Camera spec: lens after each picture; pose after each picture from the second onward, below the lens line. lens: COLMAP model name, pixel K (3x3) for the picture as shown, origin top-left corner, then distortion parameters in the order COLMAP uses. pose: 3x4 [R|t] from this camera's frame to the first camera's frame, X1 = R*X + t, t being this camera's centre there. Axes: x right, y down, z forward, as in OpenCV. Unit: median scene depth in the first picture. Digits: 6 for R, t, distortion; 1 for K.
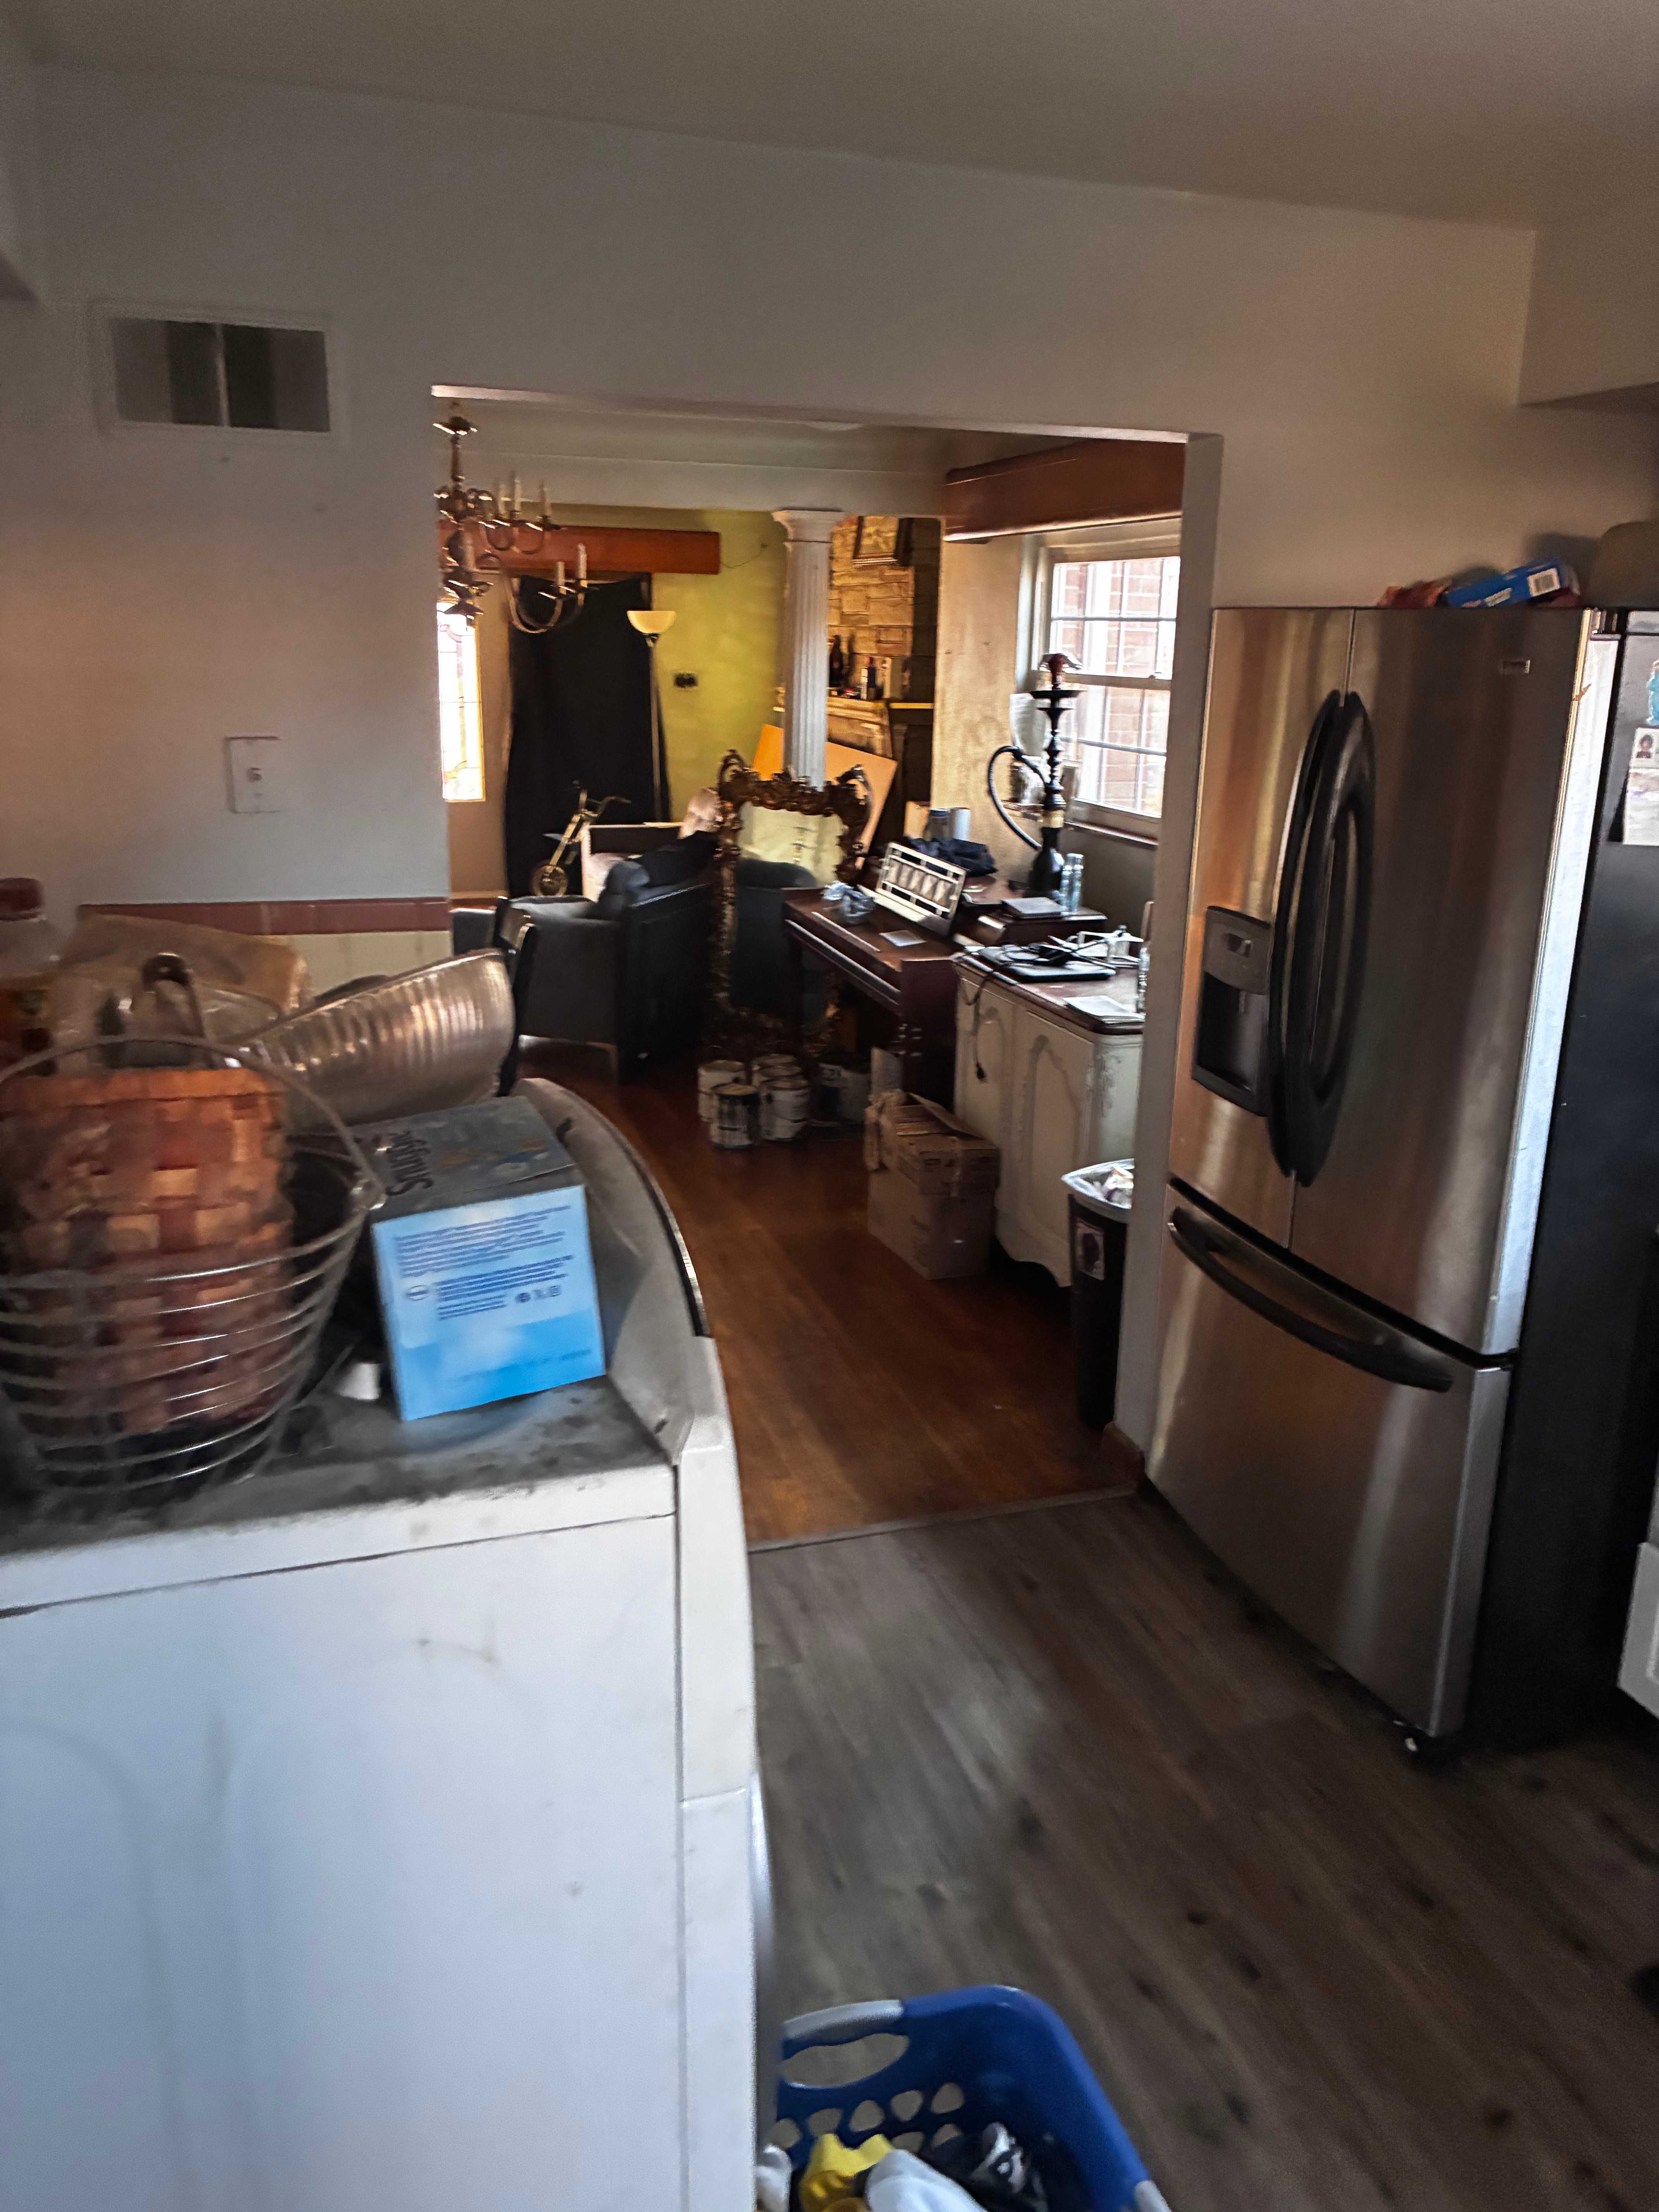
lens RADIAL K [[1698.1, 0, 843.0], [0, 1698.1, 1097.0], [0, 0, 1]] dist [0.040778, -0.057020]
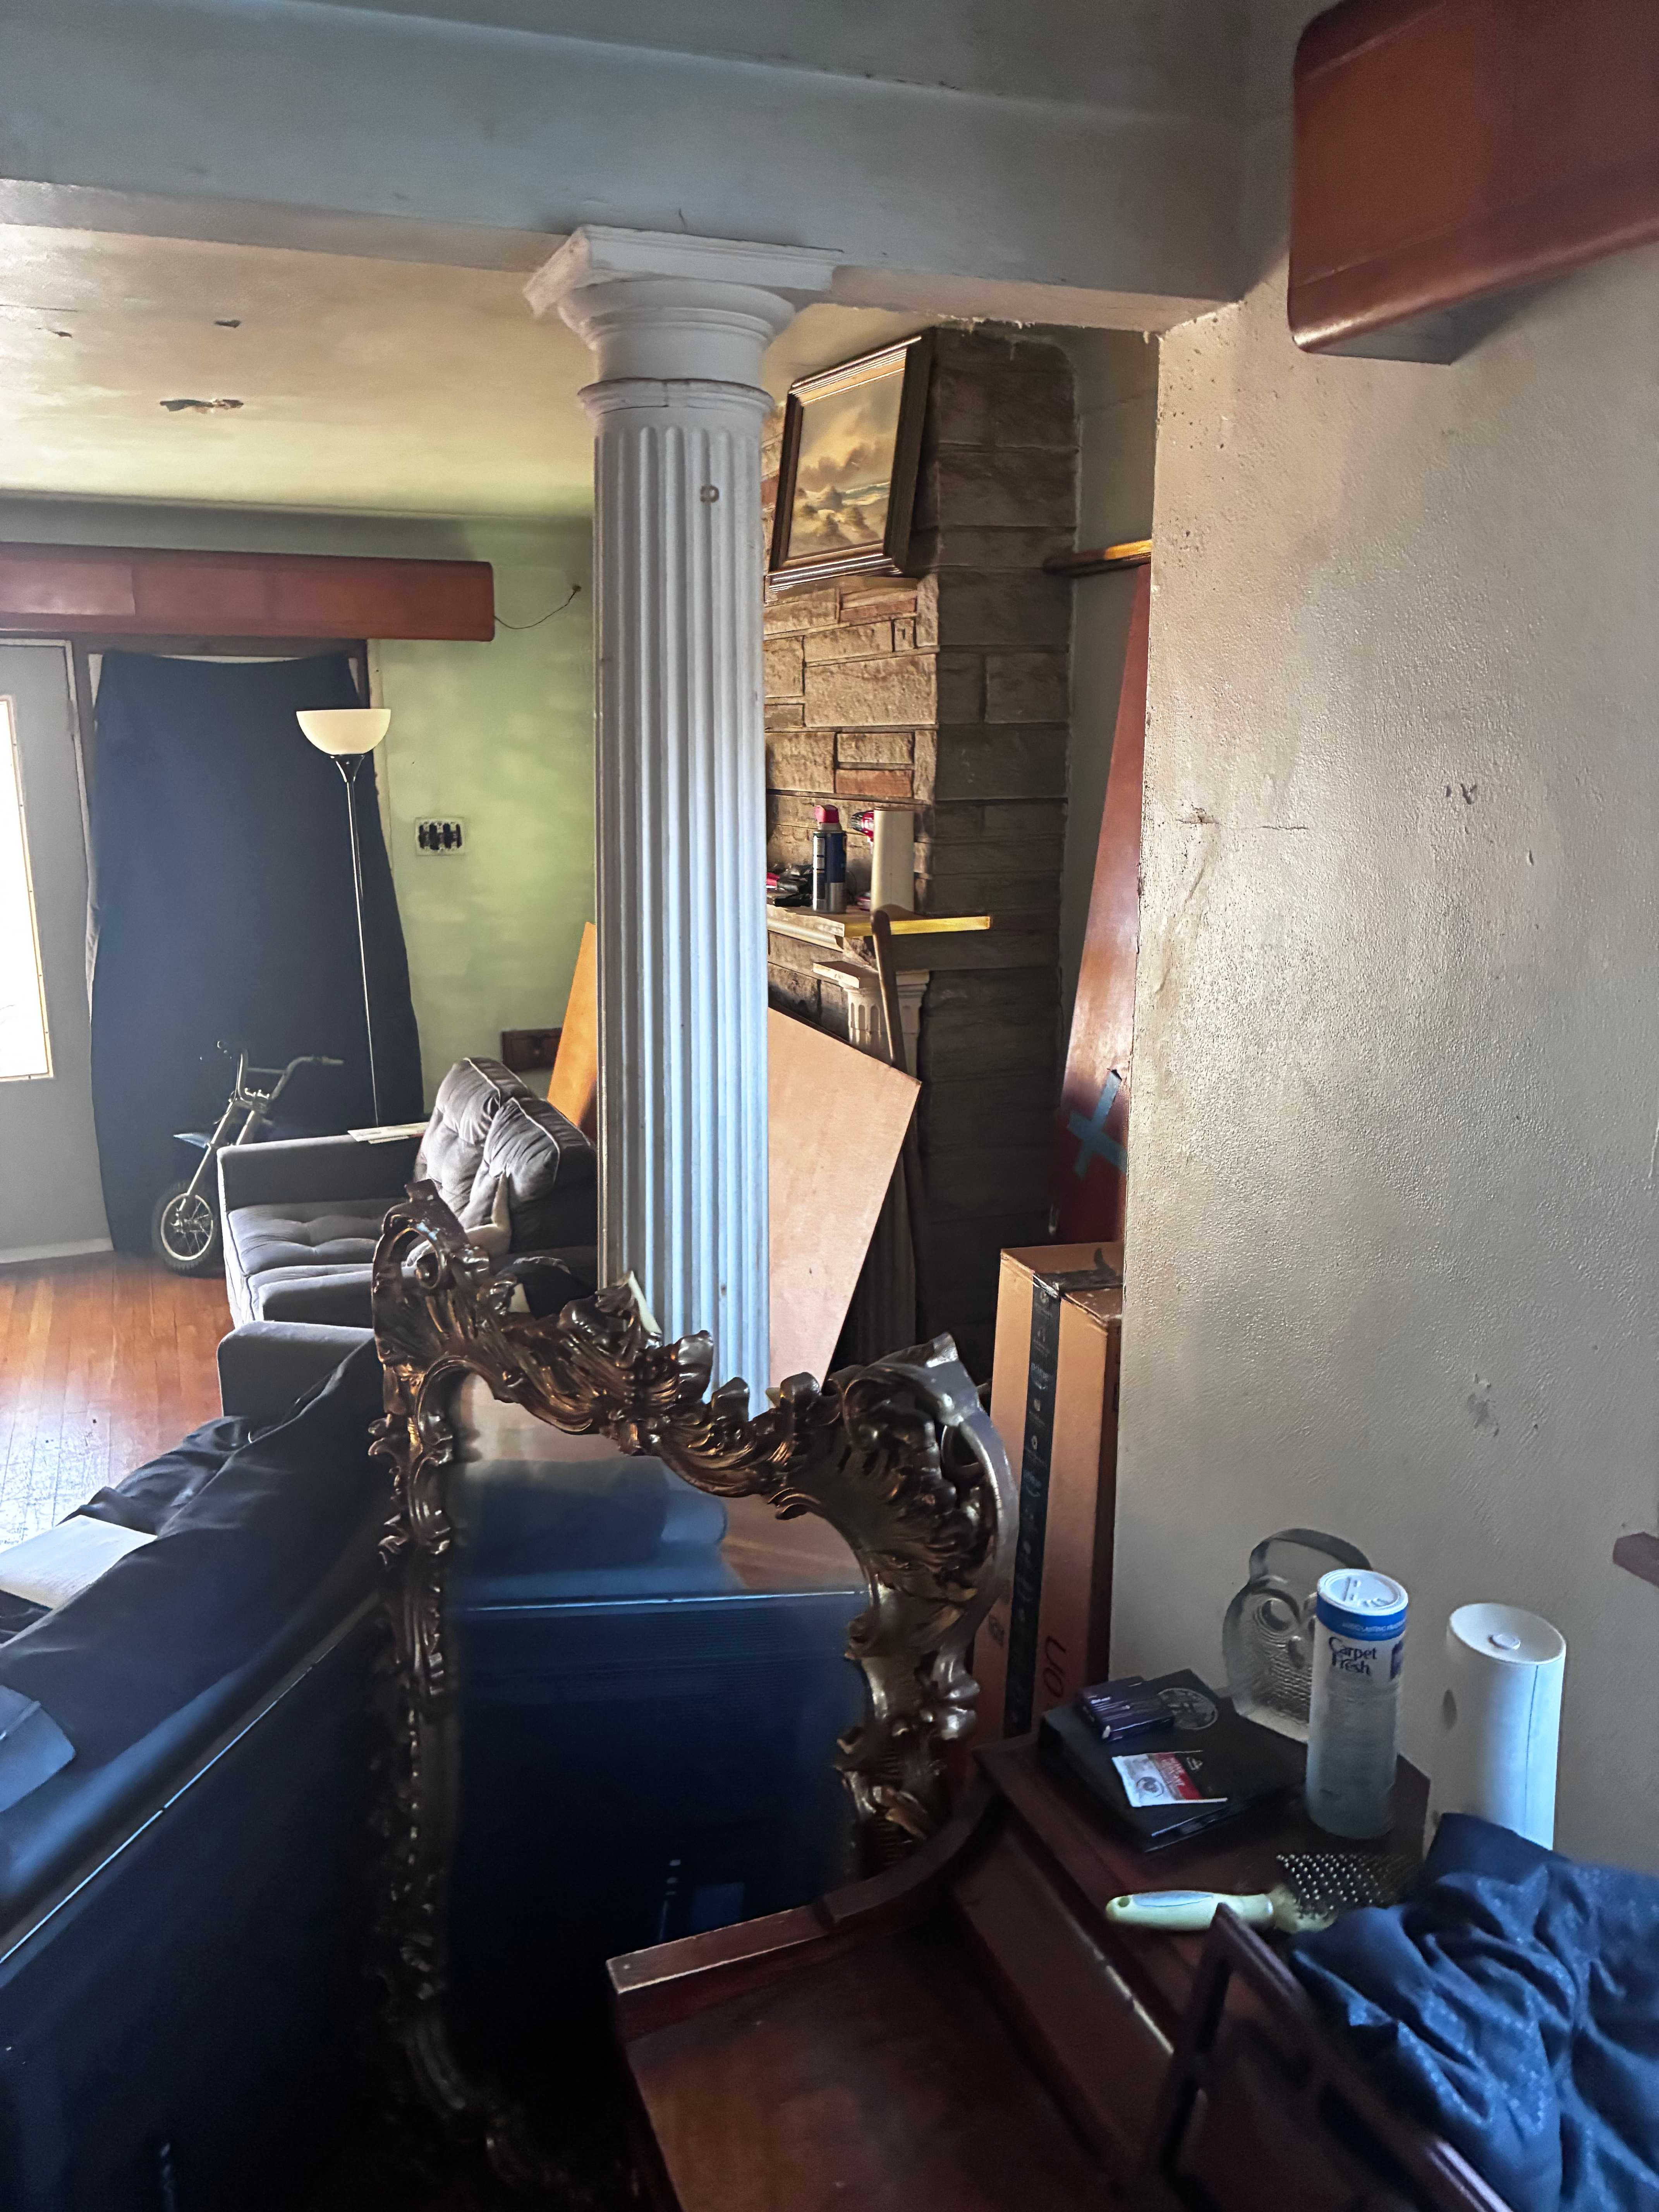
lens RADIAL K [[1698.1, 0, 843.0], [0, 1698.1, 1097.0], [0, 0, 1]] dist [0.040778, -0.057020]
pose [[0.996190, -0.040881, 0.077037, -0.019830], [0.045040, 0.997576, -0.053037, -0.237660], [-0.074682, 0.056304, 0.995617, 0.852380]]
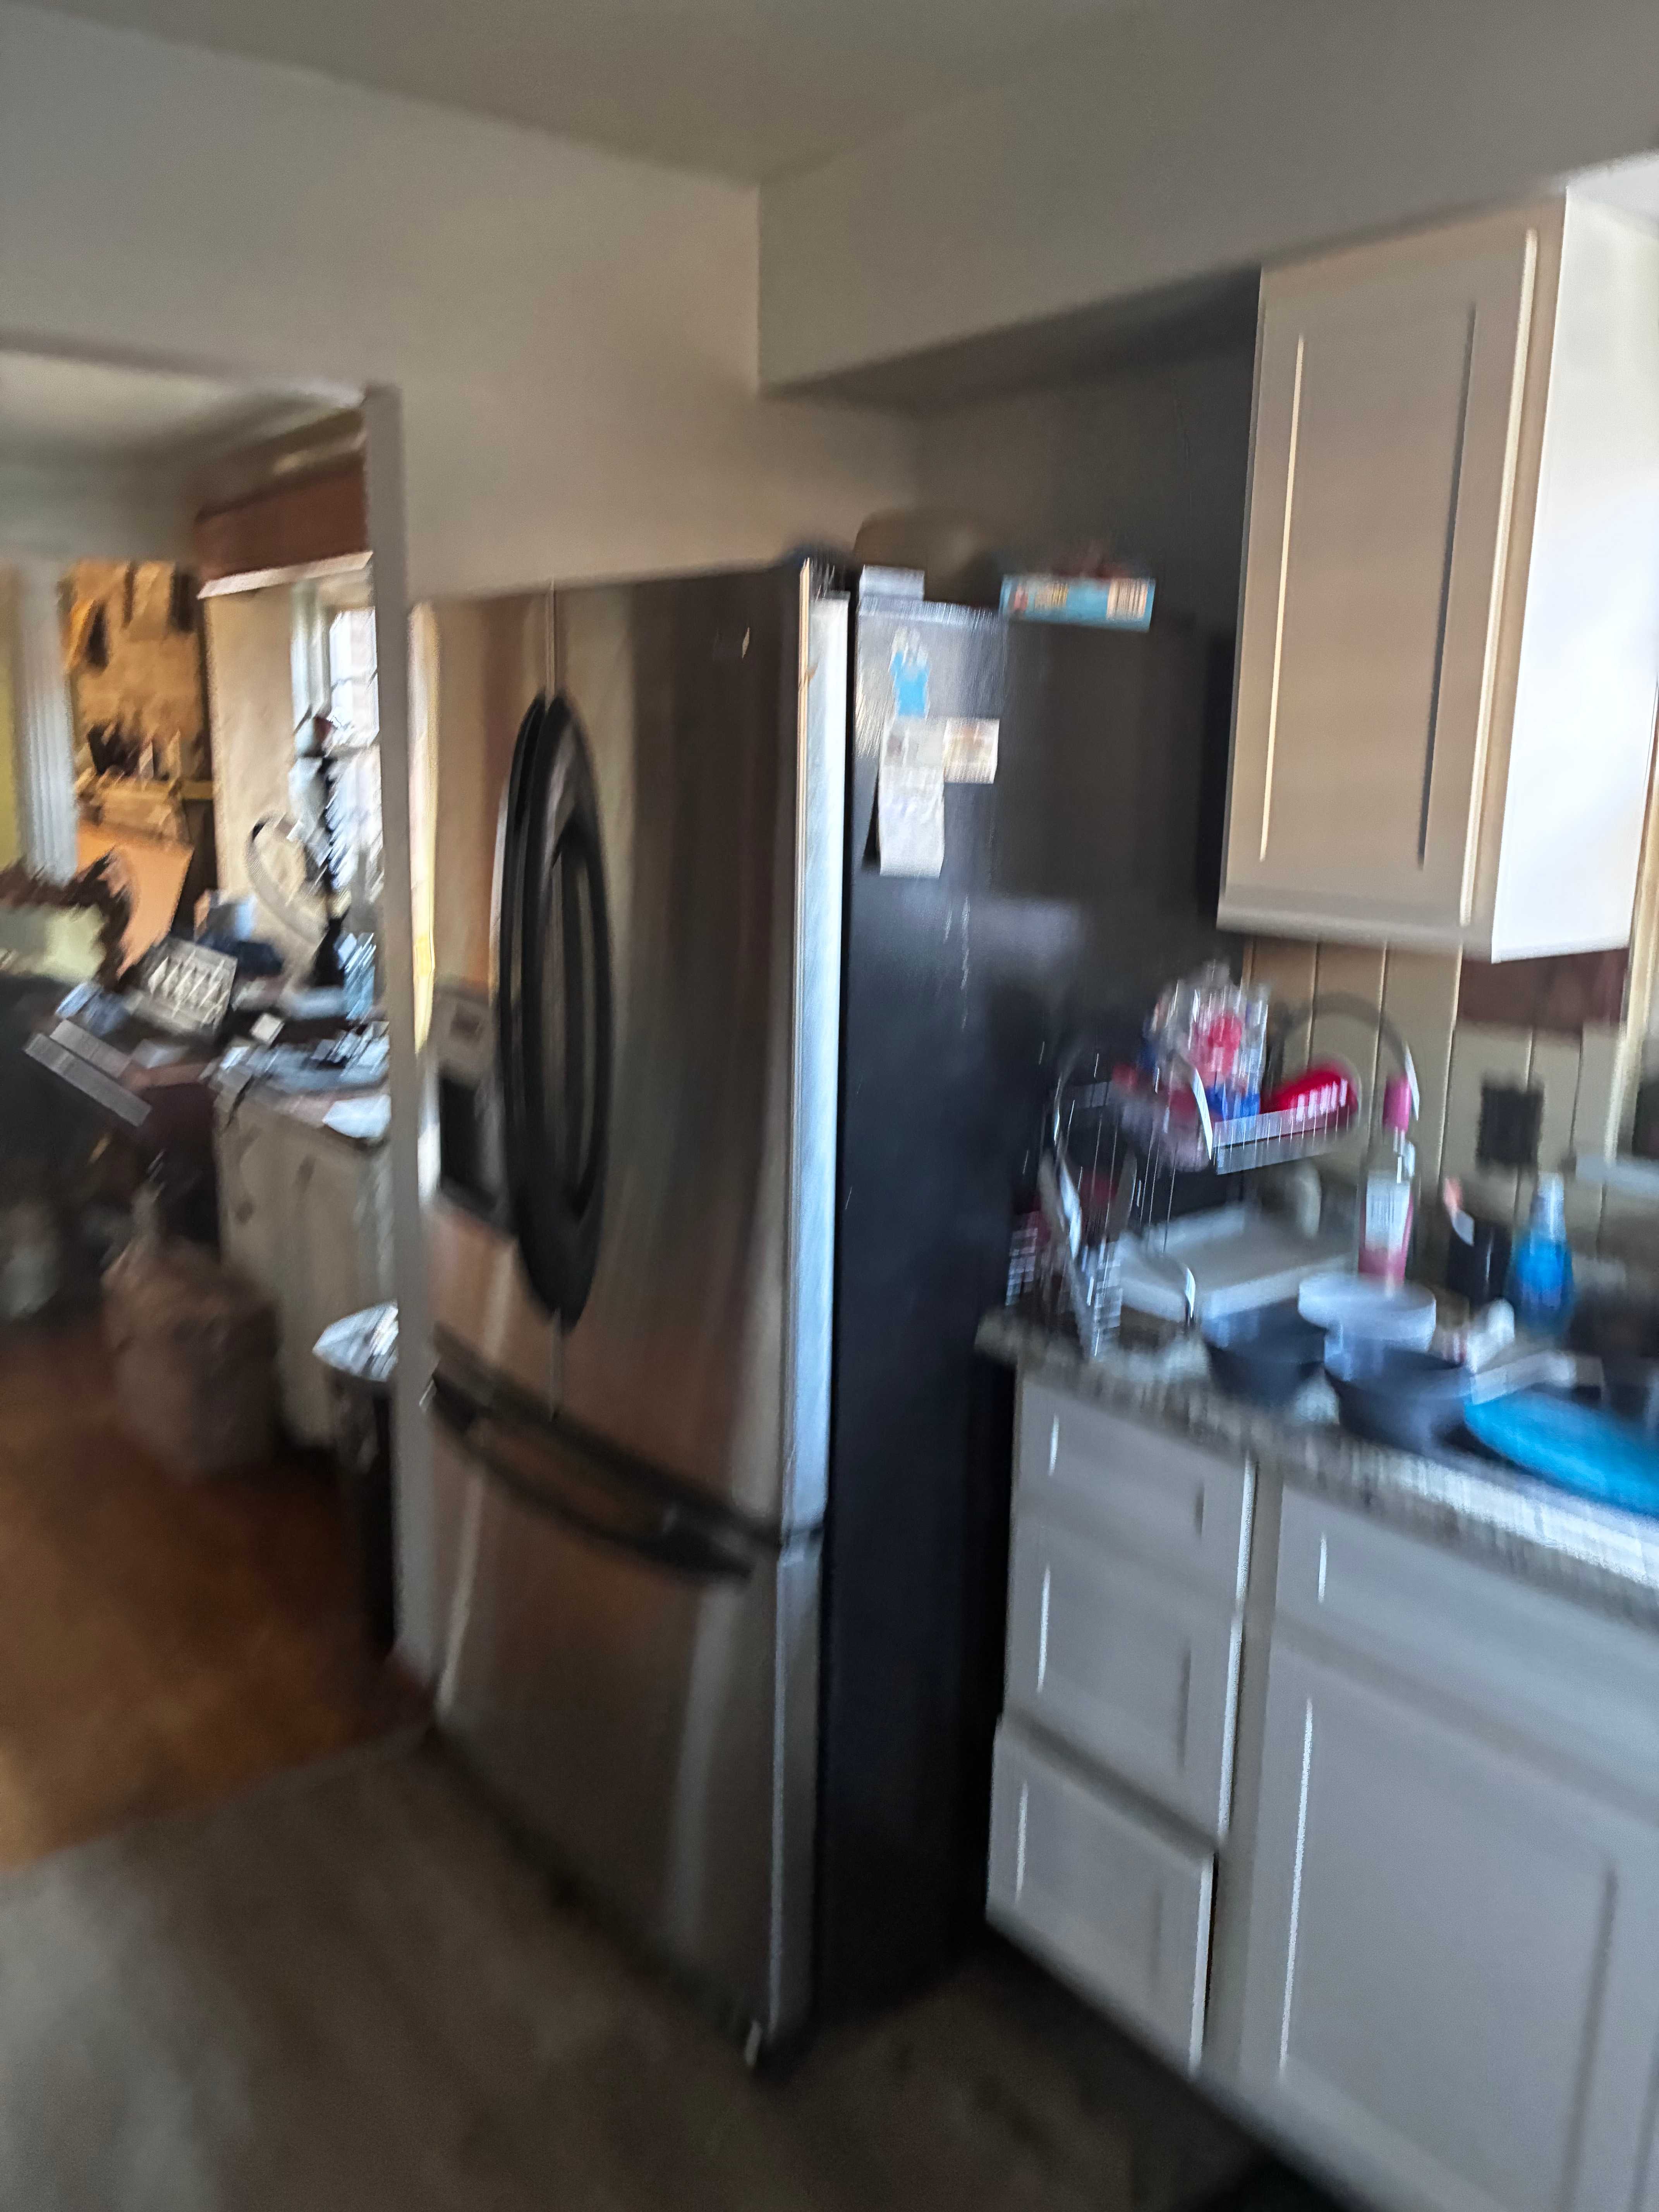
lens RADIAL K [[1698.1, 0, 843.0], [0, 1698.1, 1097.0], [0, 0, 1]] dist [0.040778, -0.057020]
pose [[0.942104, -0.063712, 0.329211, 0.077776], [0.084627, 0.995178, -0.049583, -0.002951], [-0.324465, 0.074572, 0.942954, 0.123548]]
